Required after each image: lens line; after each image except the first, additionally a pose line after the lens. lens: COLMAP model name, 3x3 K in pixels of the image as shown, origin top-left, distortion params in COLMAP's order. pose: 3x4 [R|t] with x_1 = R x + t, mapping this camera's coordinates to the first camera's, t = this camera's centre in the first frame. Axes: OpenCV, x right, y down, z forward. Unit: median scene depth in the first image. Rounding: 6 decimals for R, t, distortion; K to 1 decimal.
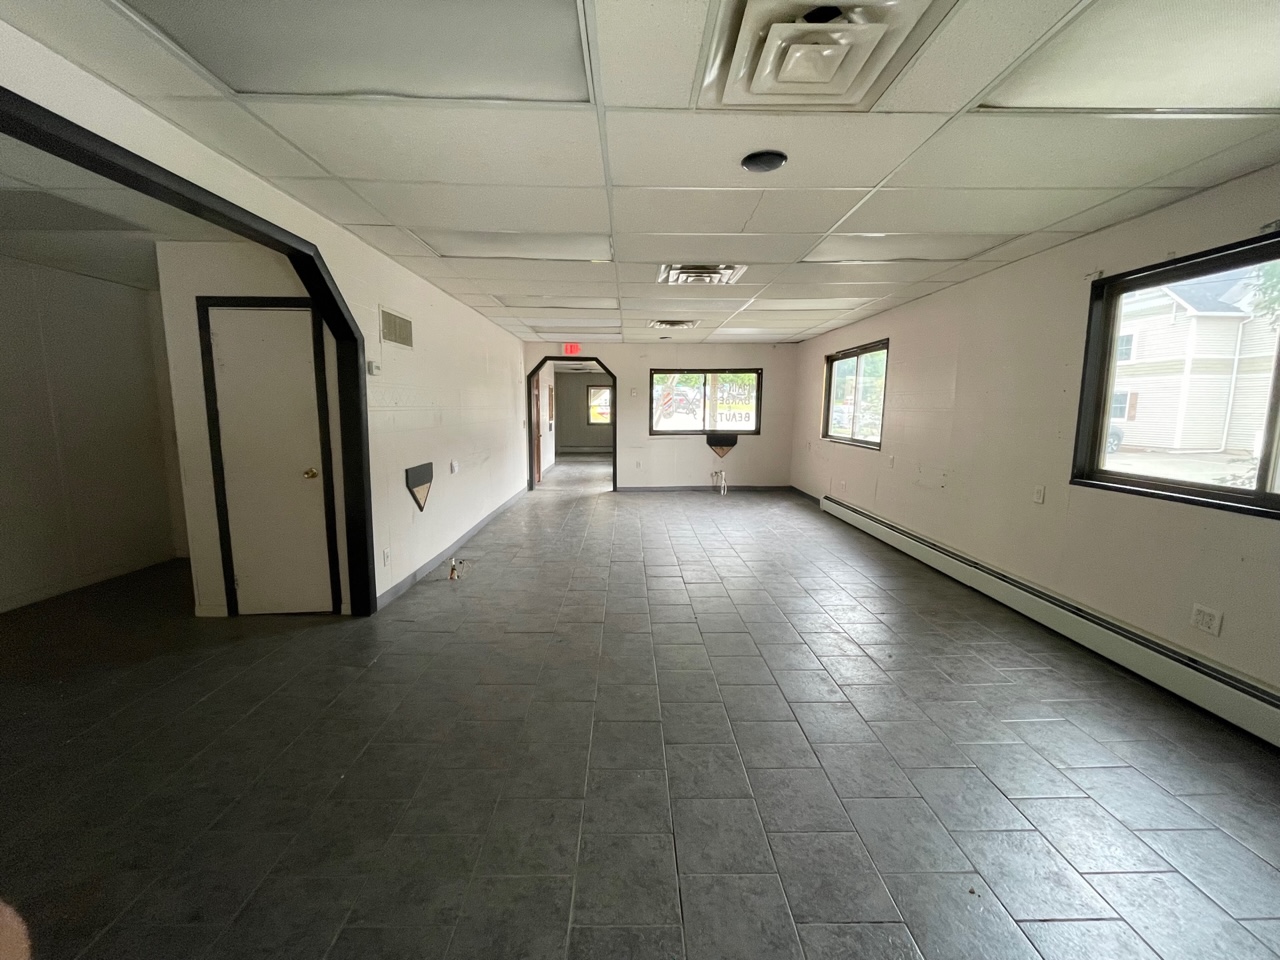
lens RADIAL K [[517.0, 0, 639.4], [0, 517.0, 481.2], [0, 0, 1]] dist [-0.003134, -0.000488]
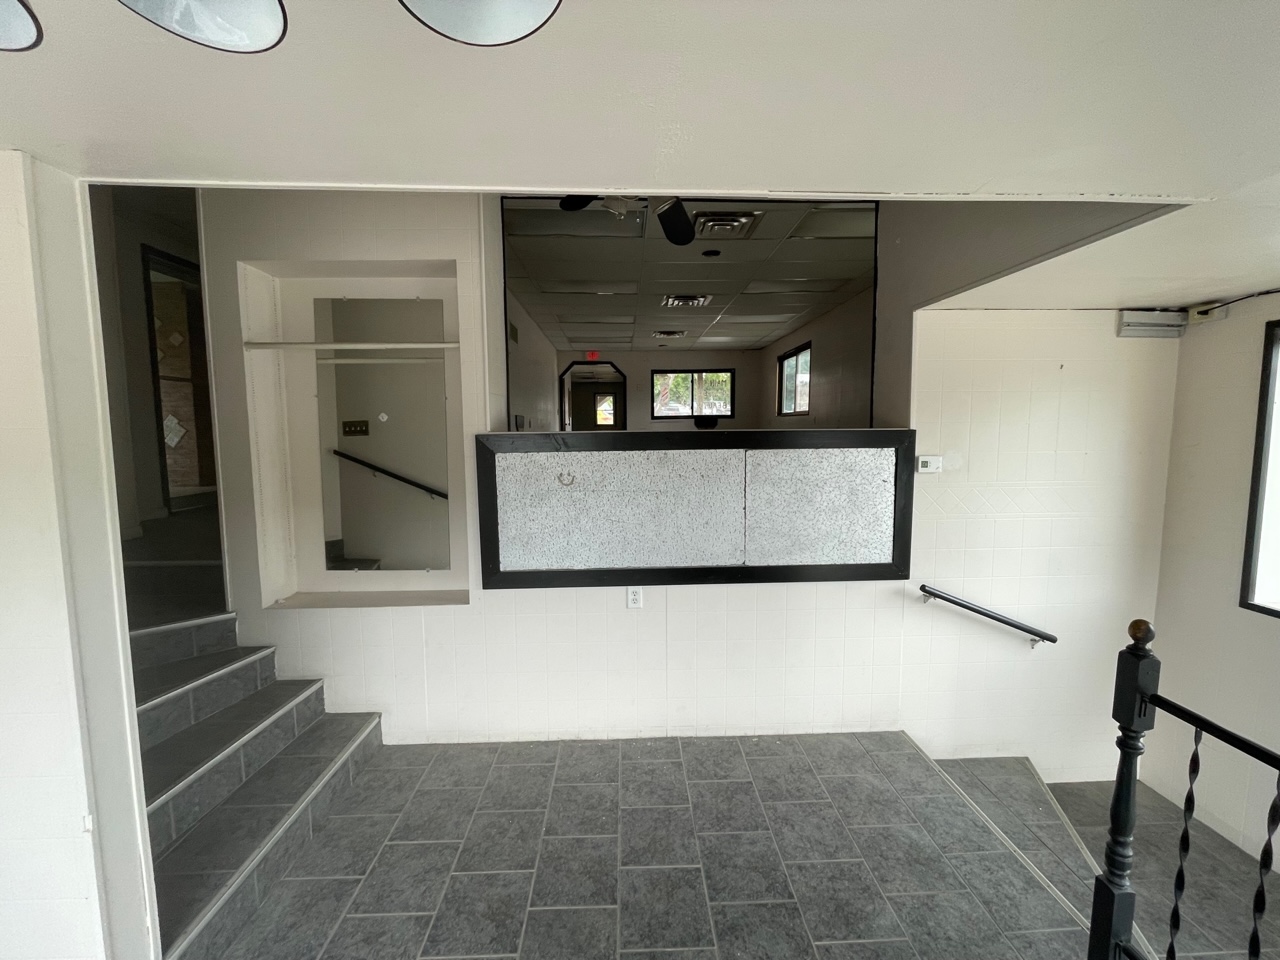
lens RADIAL K [[517.0, 0, 638.7], [0, 517.0, 478.0], [0, 0, 1]] dist [-0.003134, -0.000488]
pose [[0.999830, -0.012436, 0.013603, -0.040480], [0.013097, 0.998681, -0.049638, 0.154682], [-0.012968, 0.049808, 0.998675, -0.389164]]
